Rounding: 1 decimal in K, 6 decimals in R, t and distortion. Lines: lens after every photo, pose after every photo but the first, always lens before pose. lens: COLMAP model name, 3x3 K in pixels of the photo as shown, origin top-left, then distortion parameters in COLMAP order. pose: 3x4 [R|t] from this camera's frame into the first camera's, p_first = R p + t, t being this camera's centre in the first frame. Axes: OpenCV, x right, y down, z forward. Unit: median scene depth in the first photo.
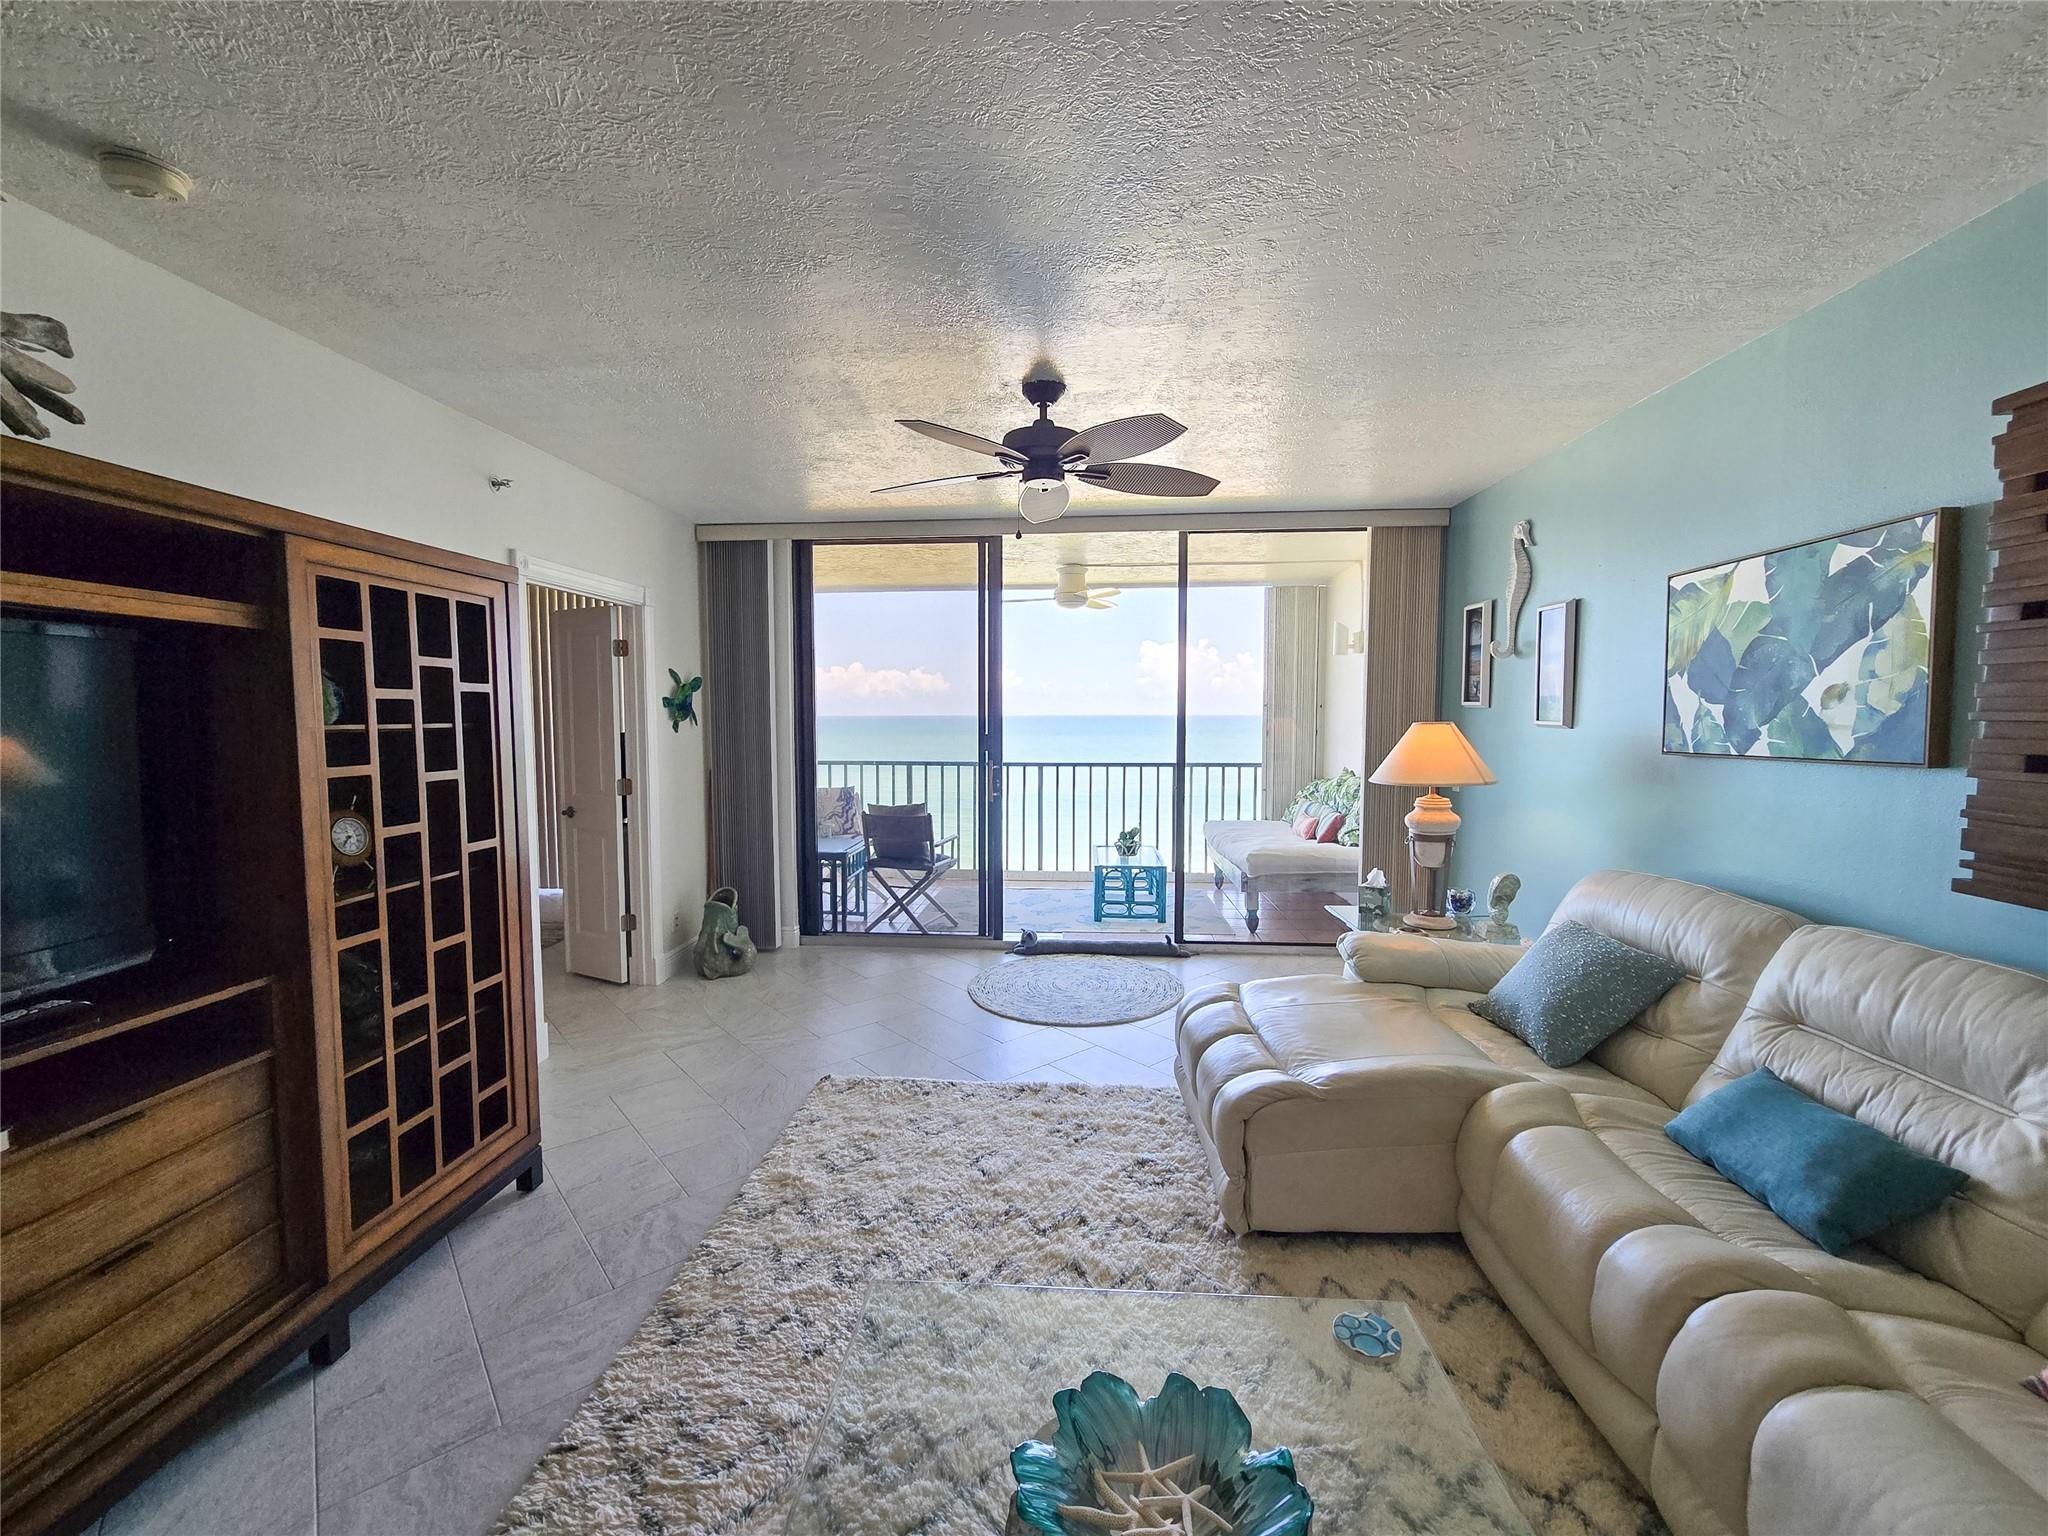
lens RADIAL K [[839.3, 0, 1027.4], [0, 839.3, 770.3], [0, 0, 1]] dist [0.001118, 0.000505]
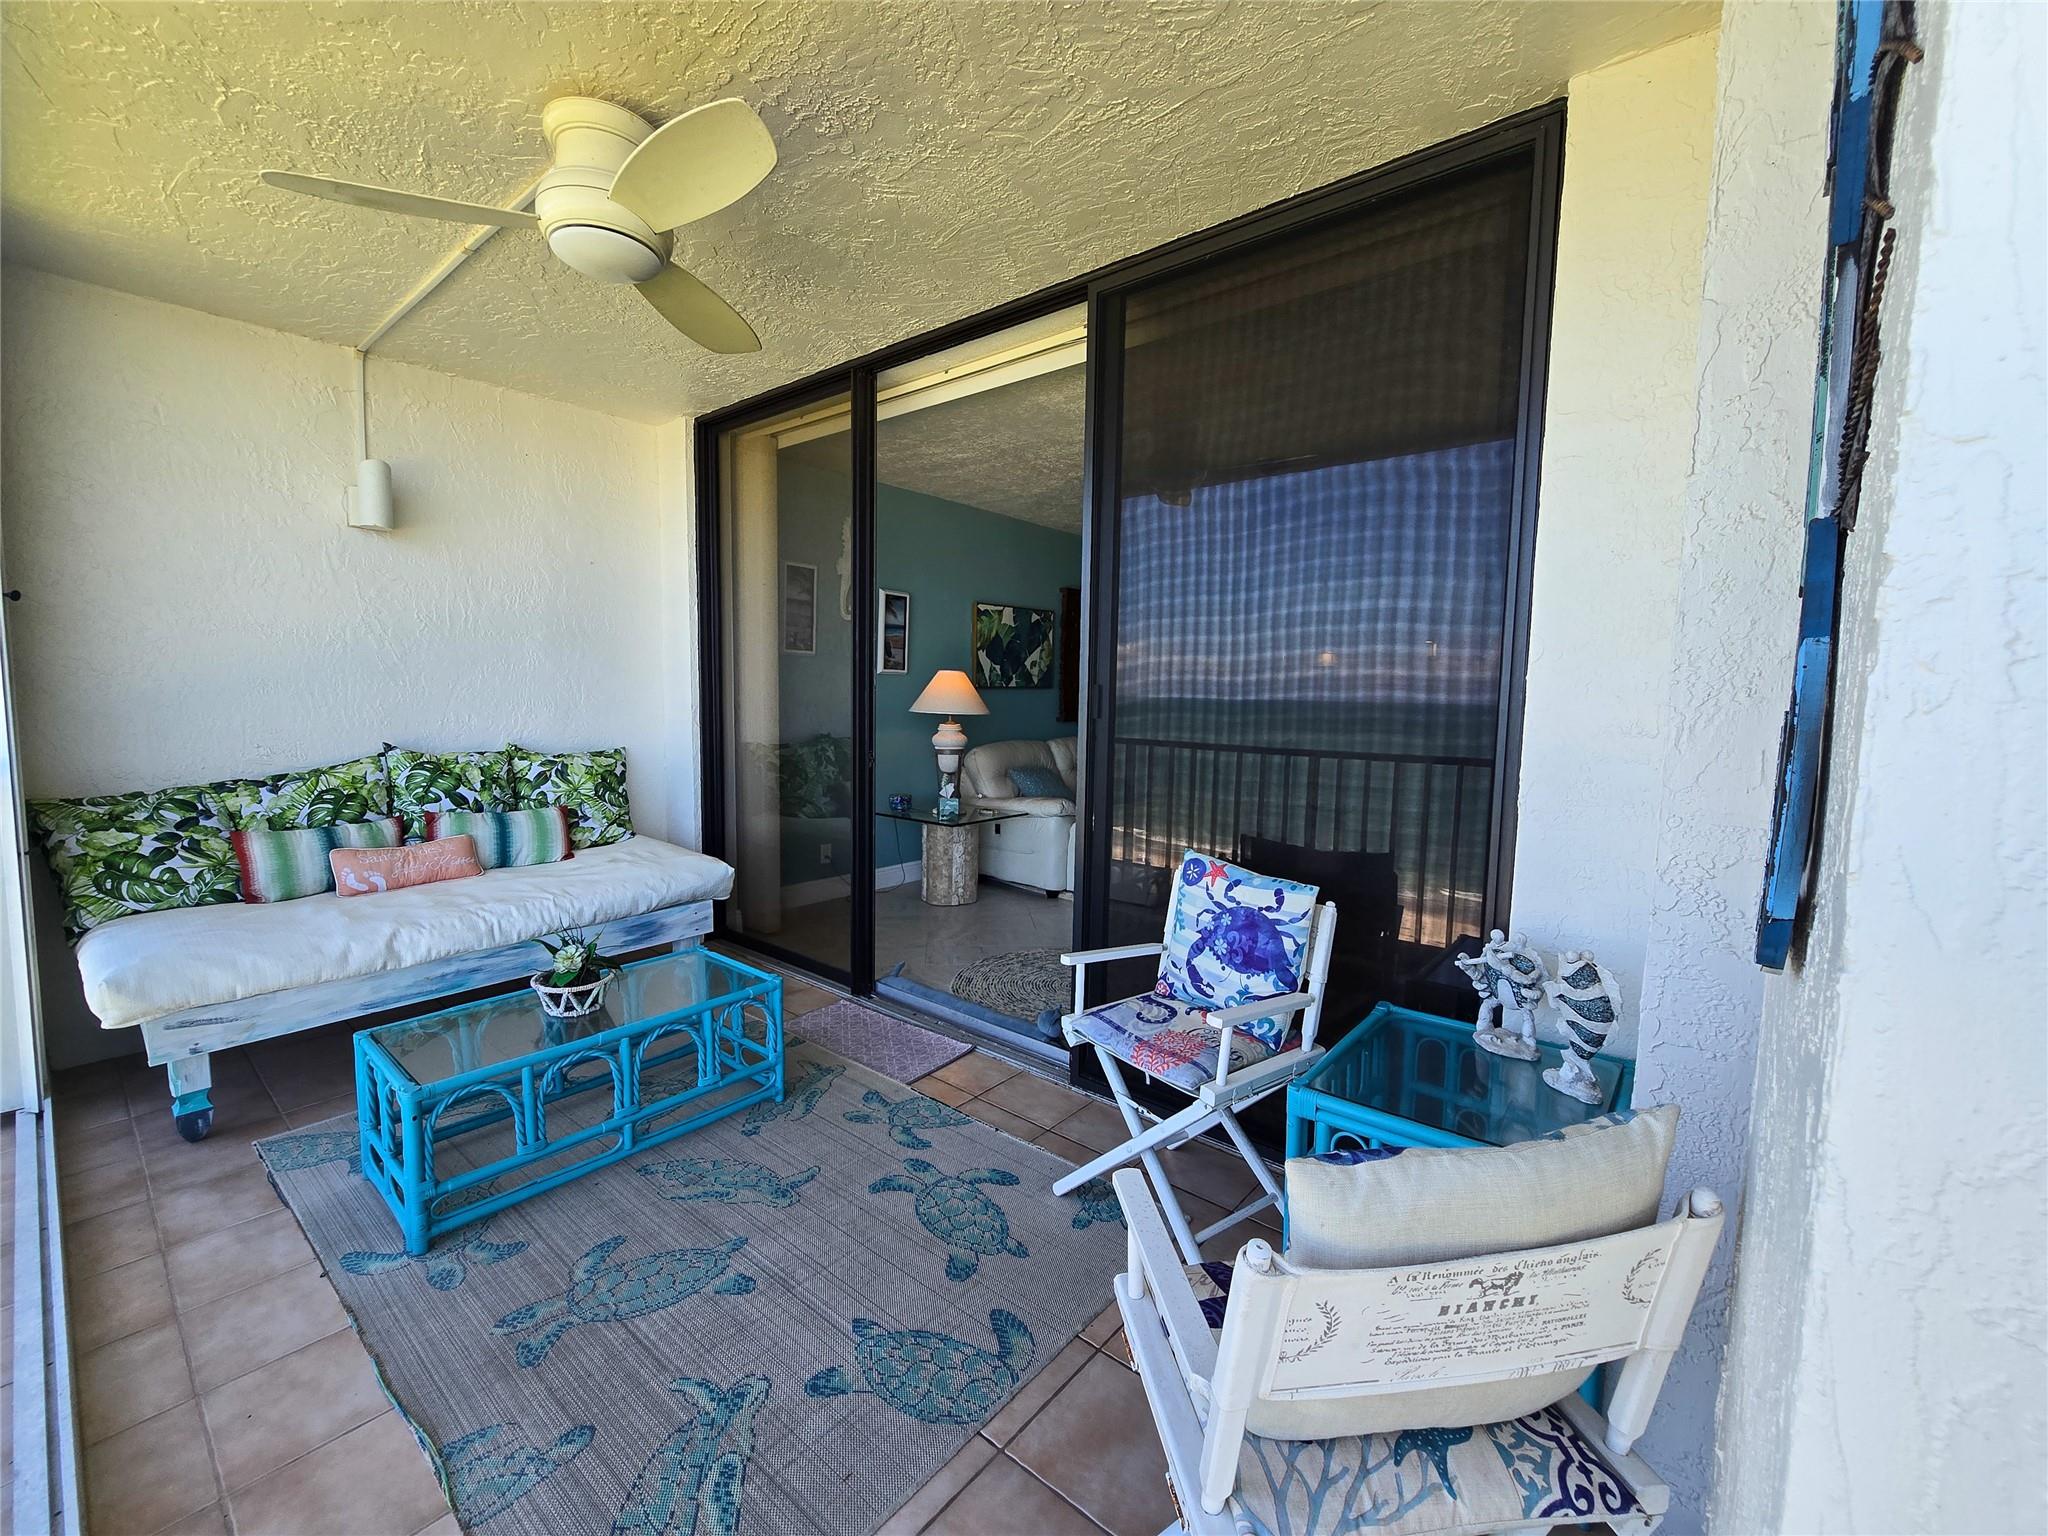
lens RADIAL K [[843.9, 0, 1016.4], [0, 843.9, 769.5], [0, 0, 1]] dist [-0.011595, 0.004462]
pose [[-0.809361, -0.063683, 0.583849, -0.590742], [0.025727, 0.989306, 0.143571, -0.121217], [-0.586748, 0.131221, -0.799067, 2.757619]]
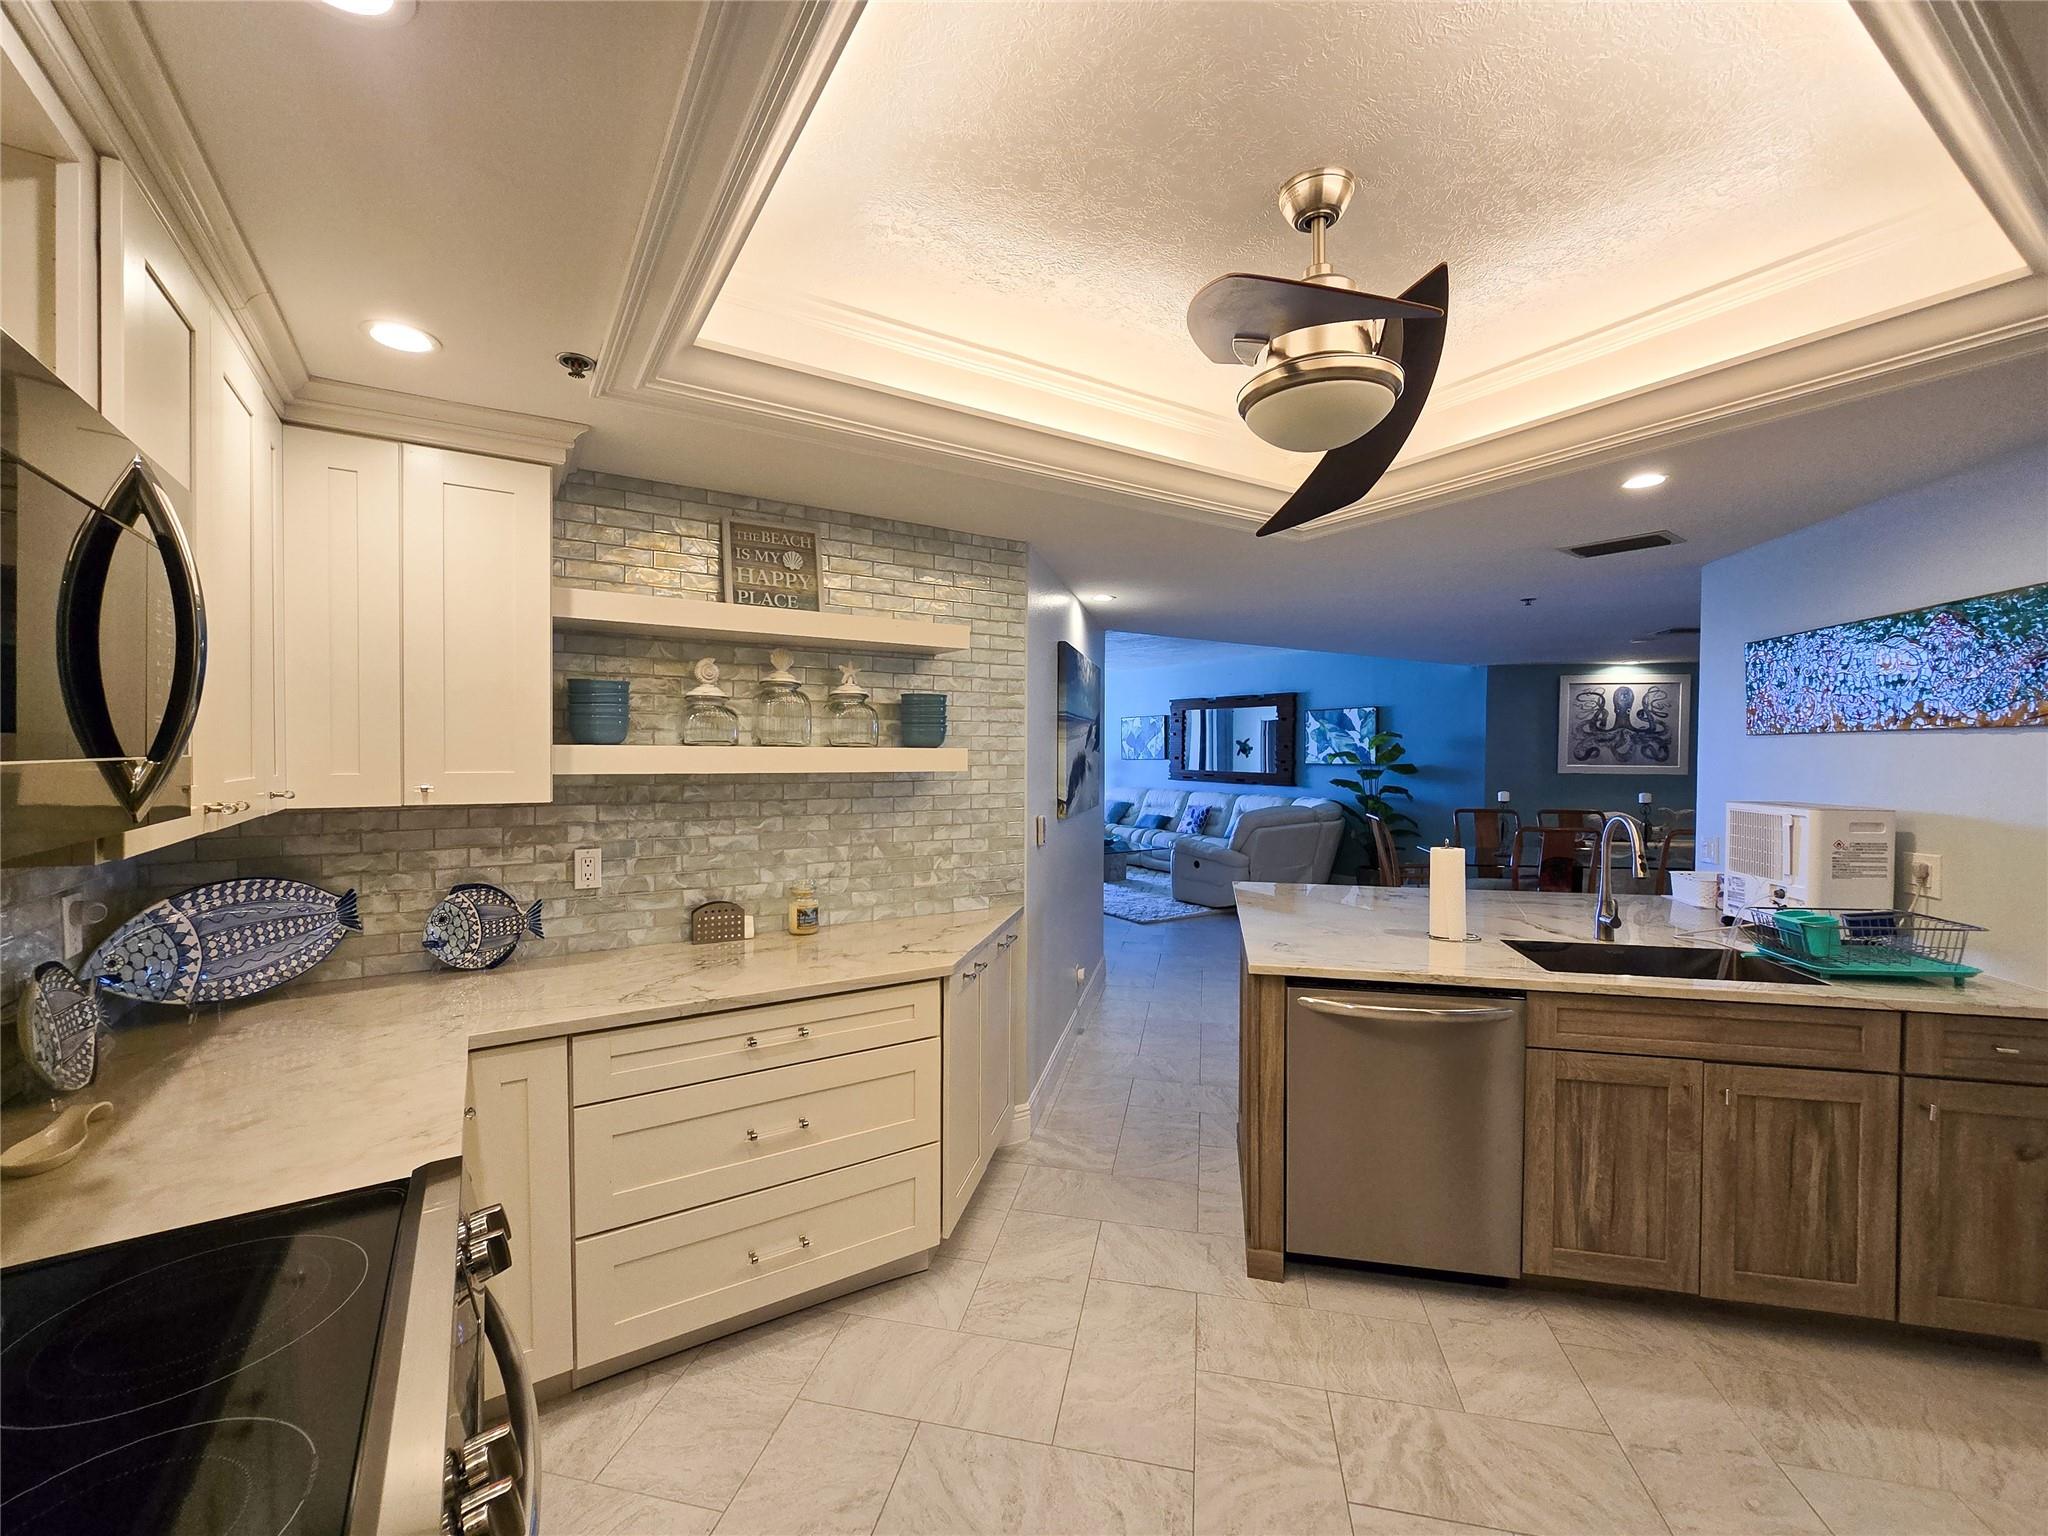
lens RADIAL K [[843.9, 0, 1016.4], [0, 843.9, 769.5], [0, 0, 1]] dist [-0.011595, 0.004462]
pose [[0.803625, -0.008795, 0.595071, -2.276823], [0.034311, 0.998912, -0.031573, 0.151459], [-0.594146, 0.045790, 0.803053, -2.170201]]
